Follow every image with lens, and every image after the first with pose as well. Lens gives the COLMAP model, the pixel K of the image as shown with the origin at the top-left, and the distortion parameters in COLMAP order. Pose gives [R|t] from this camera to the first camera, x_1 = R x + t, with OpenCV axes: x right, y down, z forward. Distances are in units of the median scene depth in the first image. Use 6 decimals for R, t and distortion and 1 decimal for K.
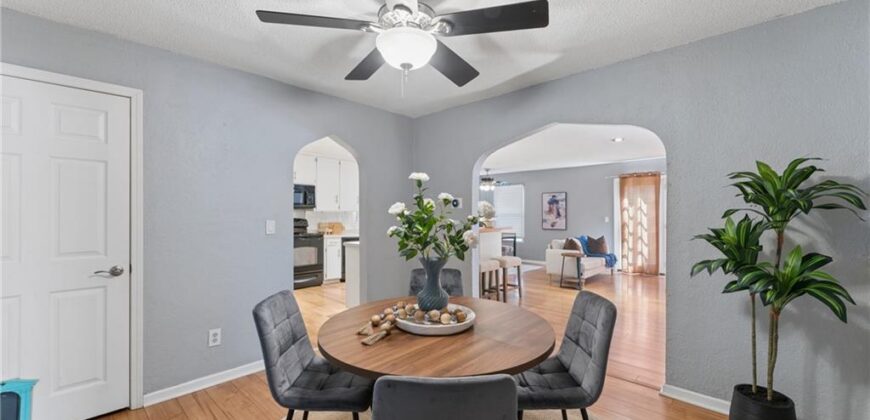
lens RADIAL K [[352.6, 0, 428.2], [0, 352.6, 210.8], [0, 0, 1]] dist [-0.001822, -0.000025]
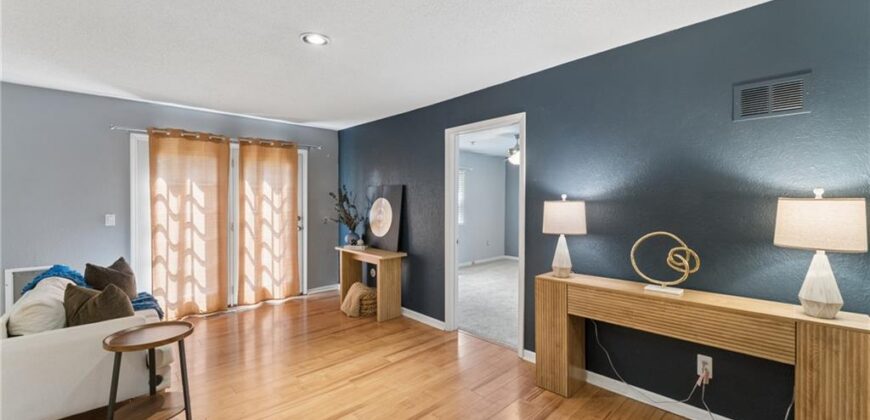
lens RADIAL K [[352.6, 0, 434.8], [0, 352.6, 206.2], [0, 0, 1]] dist [-0.001822, -0.000025]
pose [[0.043035, -0.003337, 0.999068, 0.073516], [-0.010002, 0.999943, 0.003771, 0.001098], [-0.999023, -0.010155, 0.043000, 0.589235]]
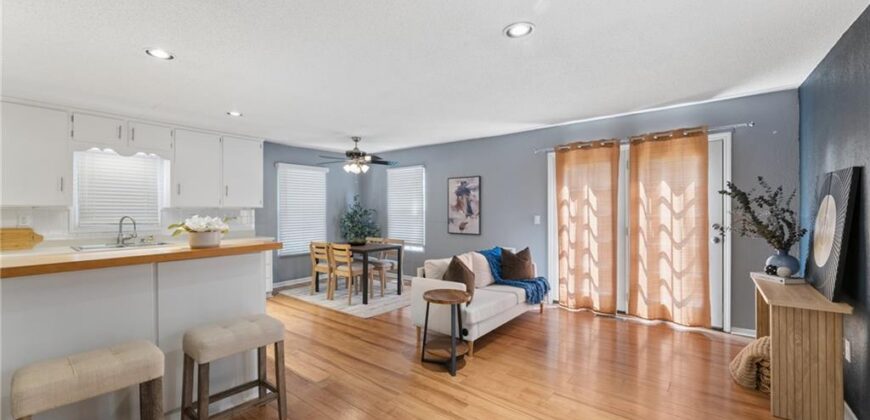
lens RADIAL K [[352.6, 0, 434.5], [0, 352.6, 211.1], [0, 0, 1]] dist [-0.001822, -0.000025]
pose [[0.995979, 0.000747, 0.089584, 0.284895], [-0.002227, 0.999863, 0.016422, -0.000008], [-0.089559, -0.016556, 0.995844, 0.420307]]
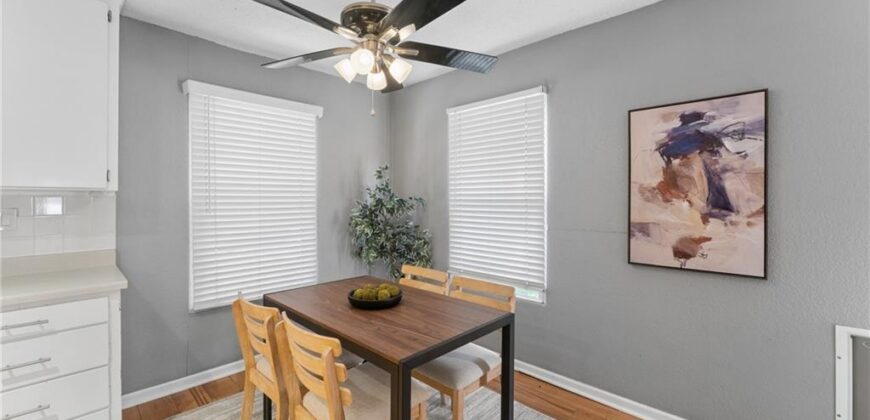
lens RADIAL K [[352.6, 0, 442.3], [0, 352.6, 196.1], [0, 0, 1]] dist [-0.001822, -0.000025]
pose [[0.999880, 0.004568, 0.014772, 0.232825], [-0.004566, 0.999990, -0.000135, 0.008648], [-0.014773, 0.000068, 0.999891, 0.910895]]
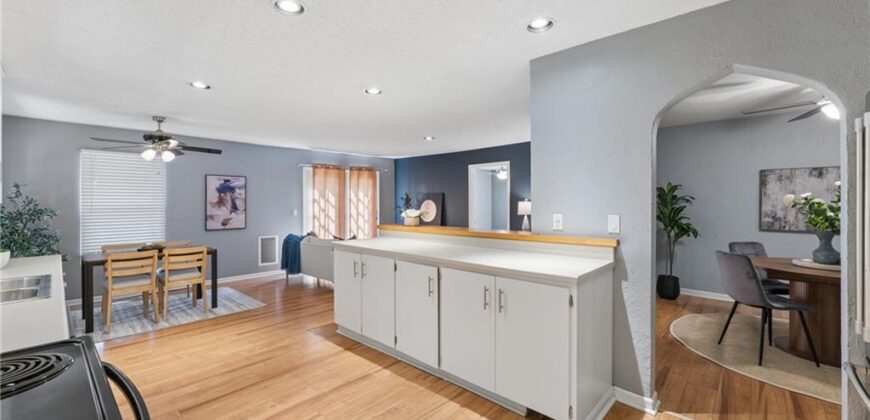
lens RADIAL K [[352.6, 0, 435.4], [0, 352.6, 206.3], [0, 0, 1]] dist [-0.001822, -0.000025]
pose [[-0.027894, -0.004999, 0.999598, -0.389896], [-0.002145, 0.999985, 0.004941, 0.004327], [-0.999609, -0.002006, -0.027904, 0.712271]]
